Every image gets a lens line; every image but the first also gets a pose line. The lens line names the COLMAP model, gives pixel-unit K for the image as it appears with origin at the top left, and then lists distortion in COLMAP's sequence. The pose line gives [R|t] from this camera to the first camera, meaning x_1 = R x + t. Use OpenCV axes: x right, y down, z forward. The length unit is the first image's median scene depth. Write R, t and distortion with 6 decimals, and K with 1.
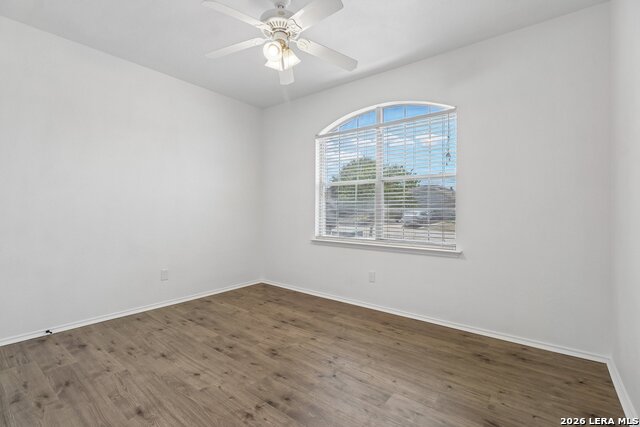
lens RADIAL K [[300.9, 0, 320.5], [0, 300.9, 212.1], [0, 0, 1]] dist [0.006721, -0.002643]
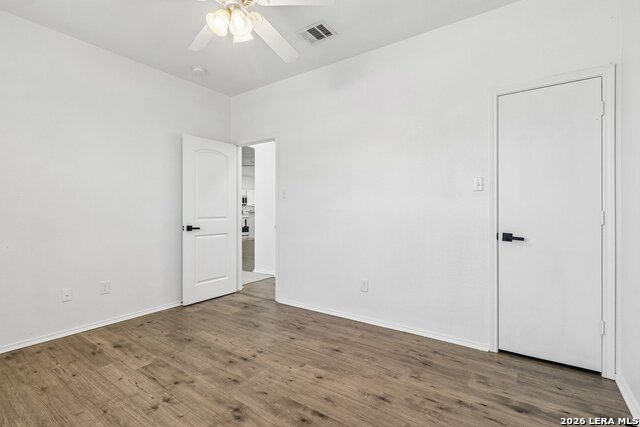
lens RADIAL K [[300.9, 0, 316.0], [0, 300.9, 209.0], [0, 0, 1]] dist [0.006721, -0.002643]
pose [[-0.998925, -0.004483, -0.046139, -0.353701], [-0.004586, 0.999987, 0.002144, -0.011779], [0.046129, 0.002353, -0.998933, 2.000552]]
